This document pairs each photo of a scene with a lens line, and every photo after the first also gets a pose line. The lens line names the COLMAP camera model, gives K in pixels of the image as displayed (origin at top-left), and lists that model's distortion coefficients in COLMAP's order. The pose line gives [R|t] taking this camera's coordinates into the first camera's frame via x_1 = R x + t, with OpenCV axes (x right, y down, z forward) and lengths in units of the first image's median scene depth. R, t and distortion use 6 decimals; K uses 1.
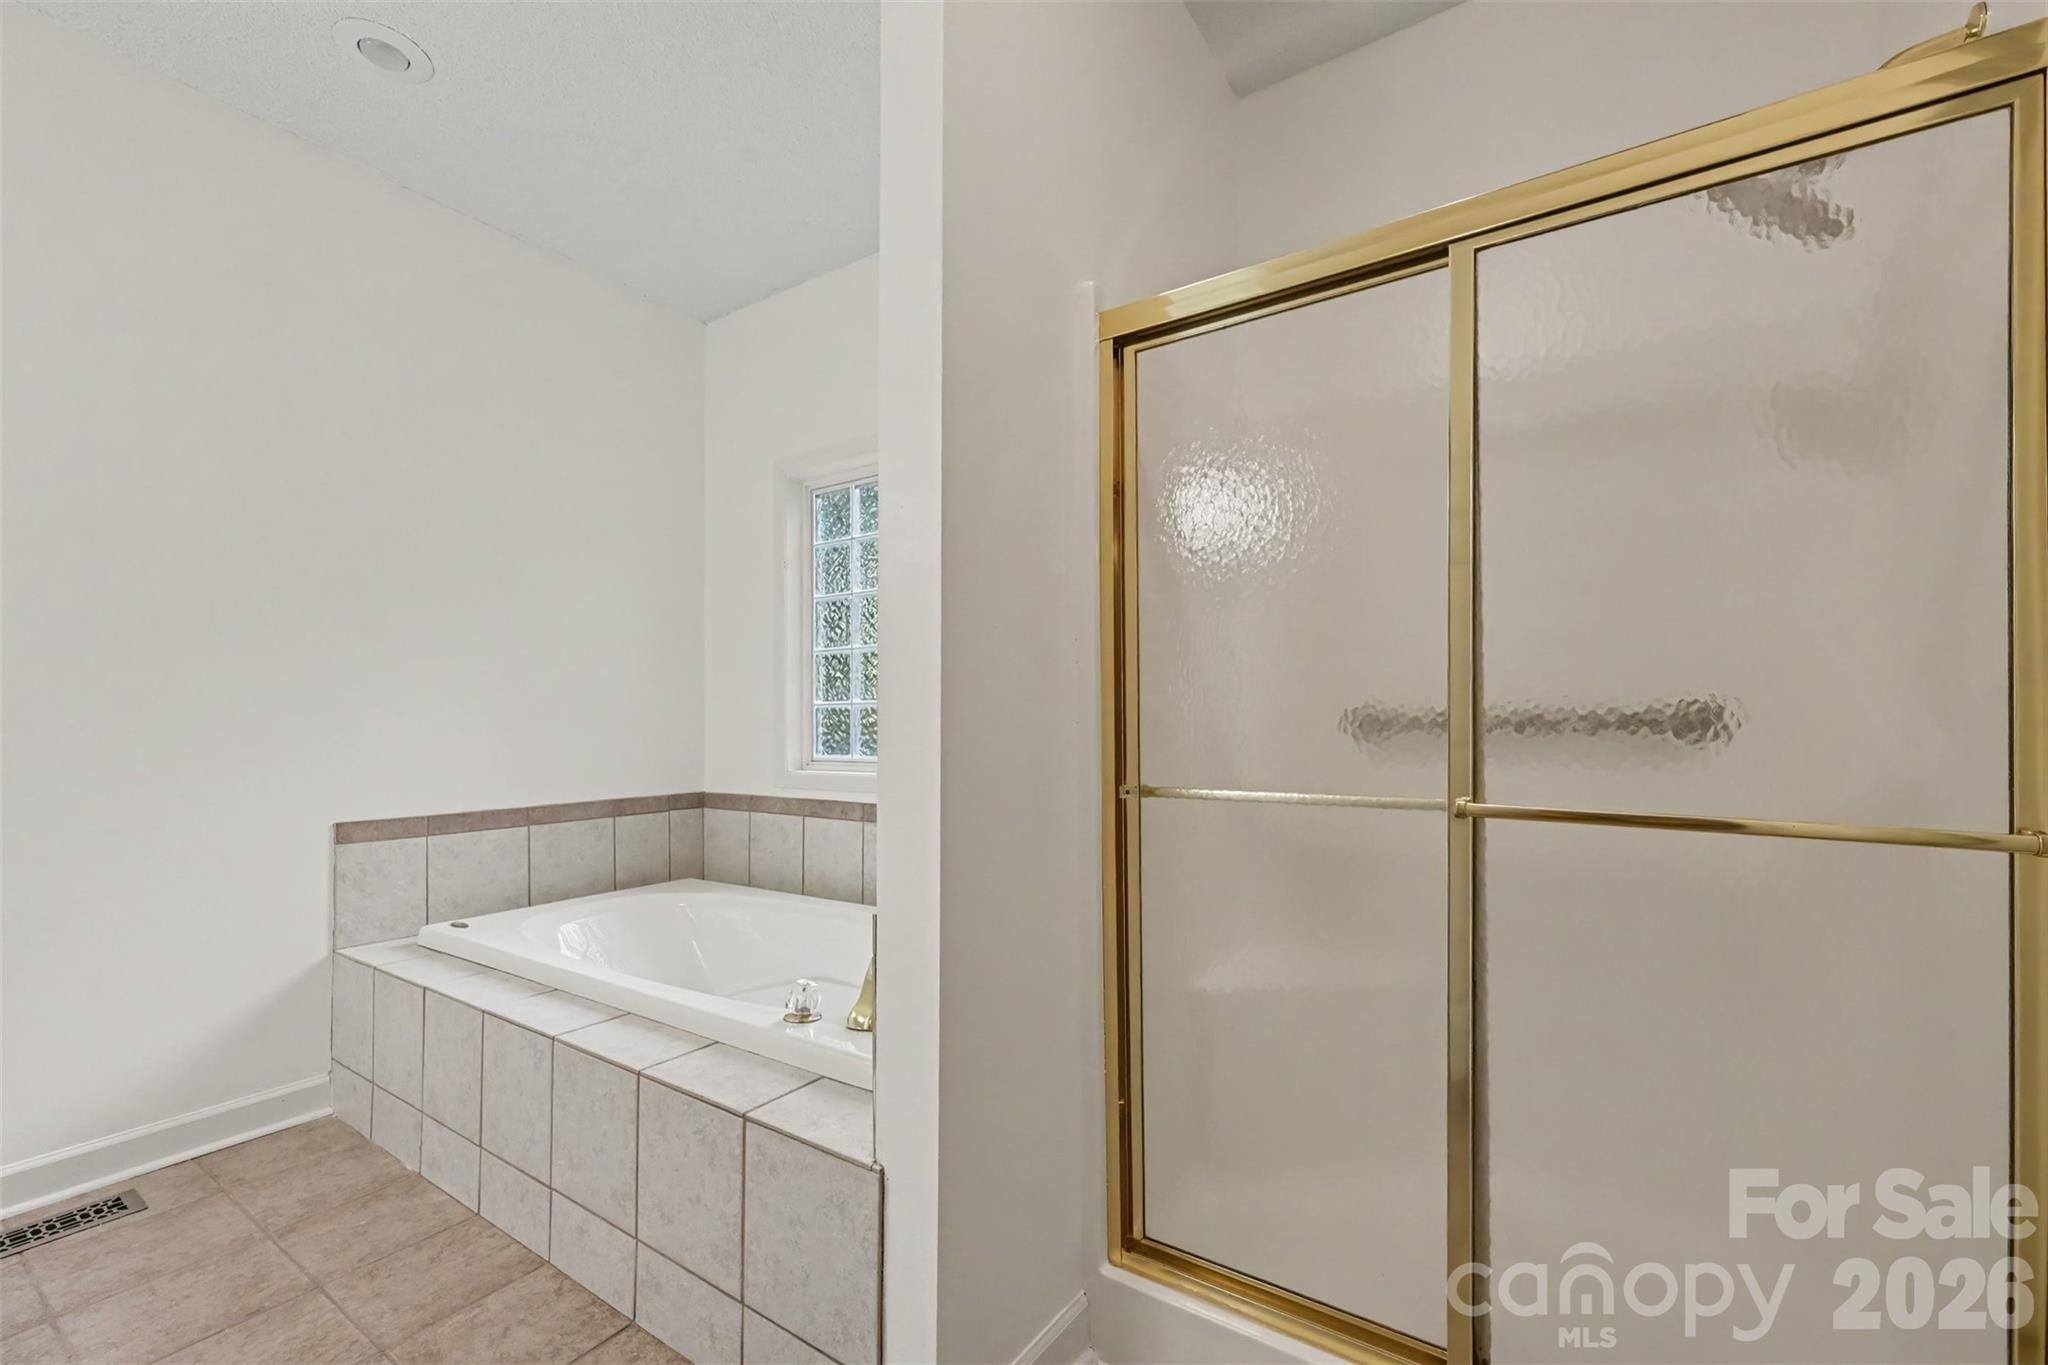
lens RADIAL K [[831.9, 0, 1025.6], [0, 831.9, 709.4], [0, 0, 1]] dist [-0.000238, -0.000058]
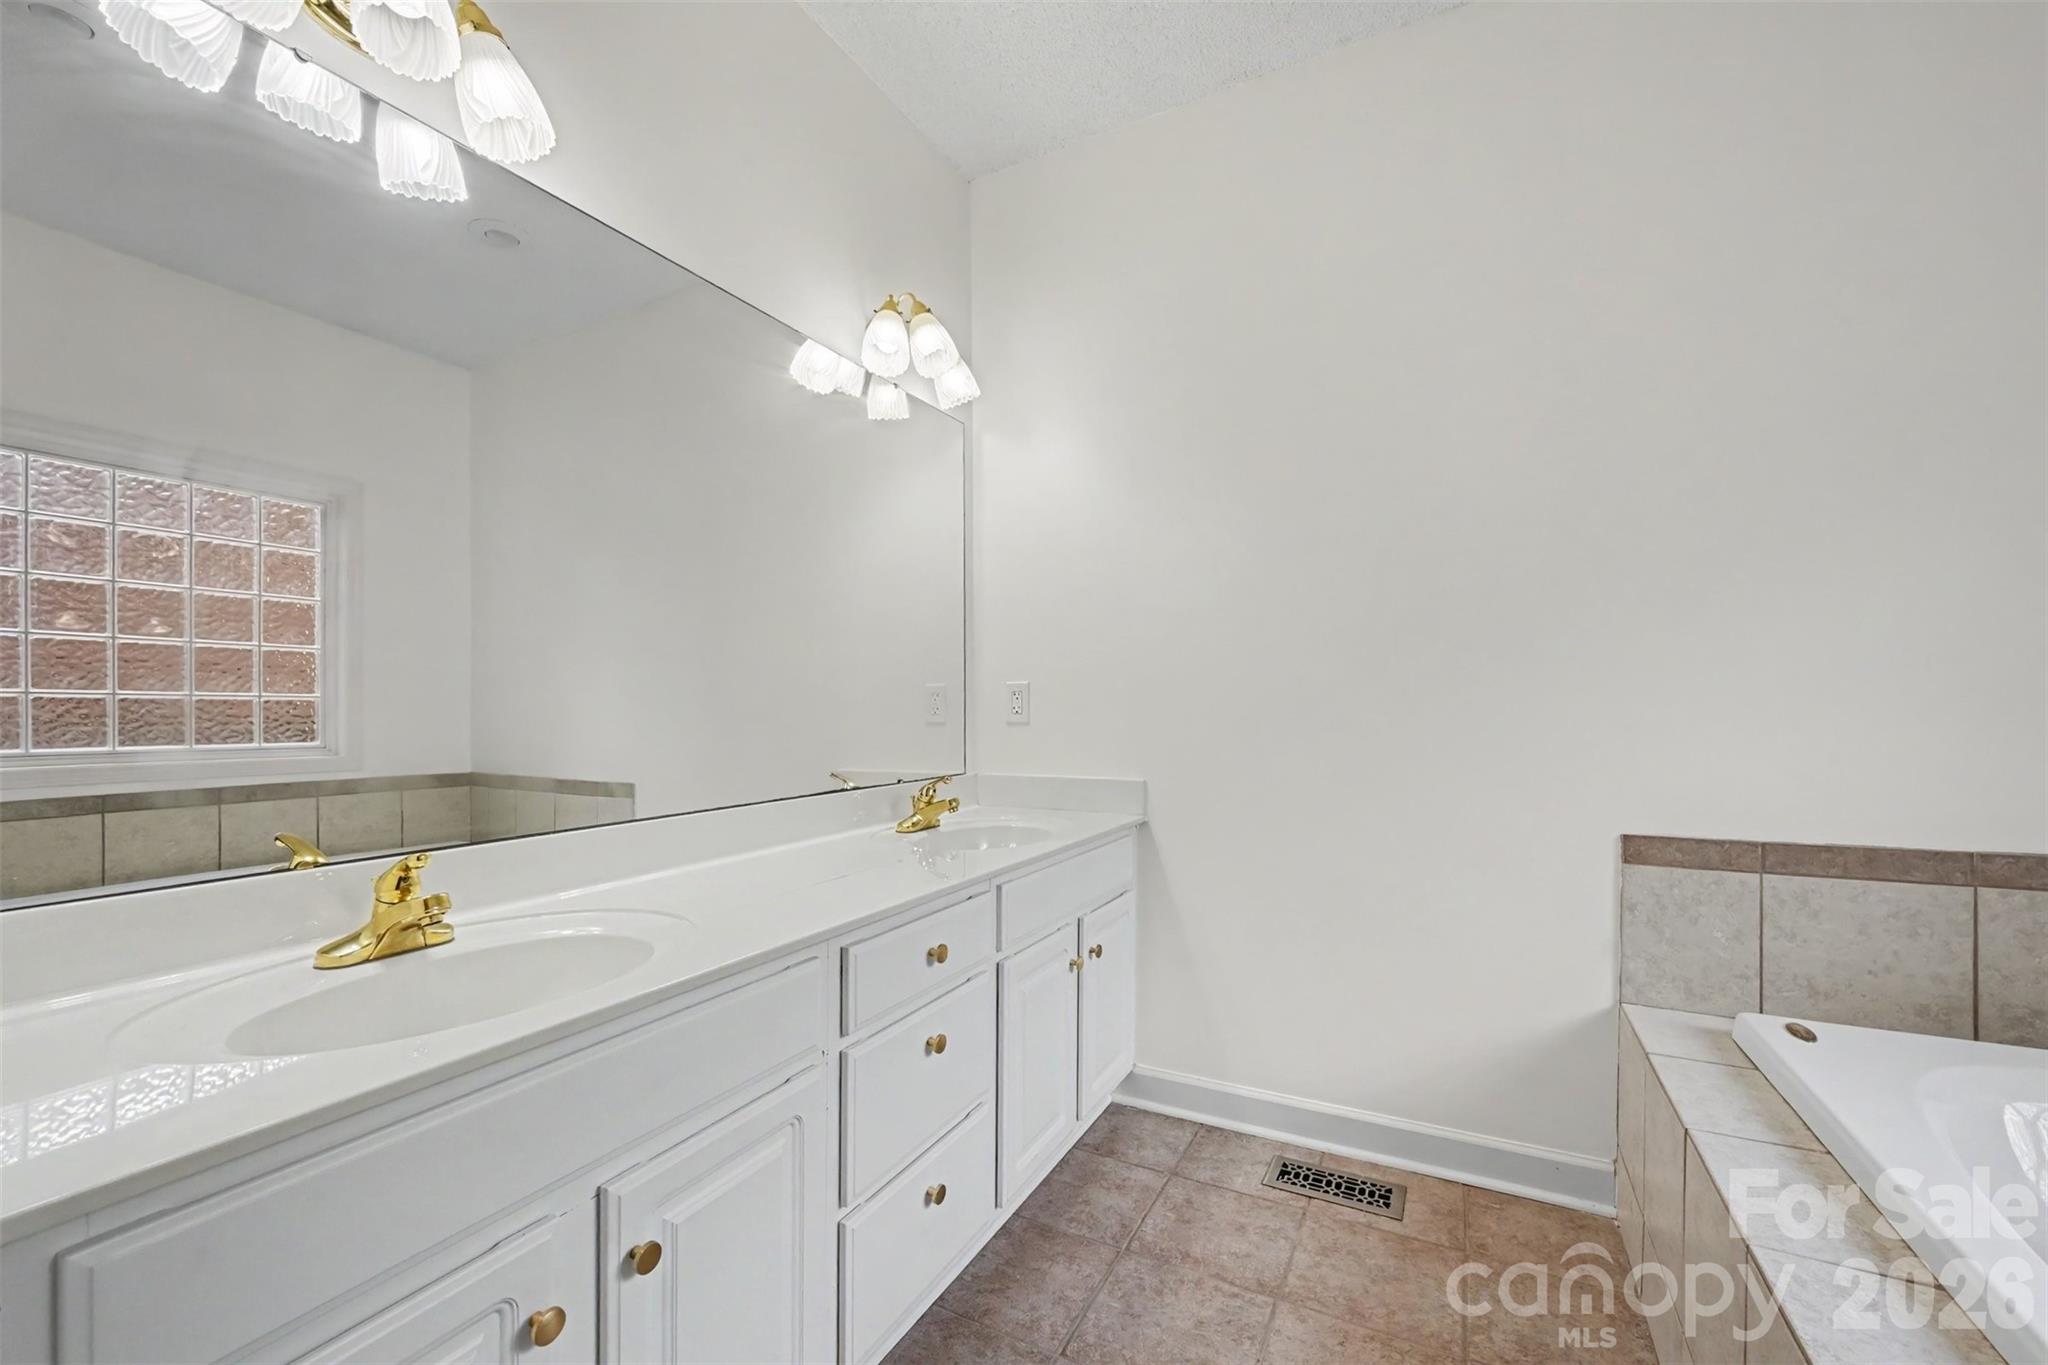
lens RADIAL K [[821.5, 0, 1018.5], [0, 821.5, 712.9], [0, 0, 1]] dist [-0.000998, -0.000223]
pose [[0.098730, 0.007296, -0.995088, -0.144144], [0.016774, 0.999819, 0.008995, 0.010695], [0.994973, -0.017580, 0.098590, 0.383808]]
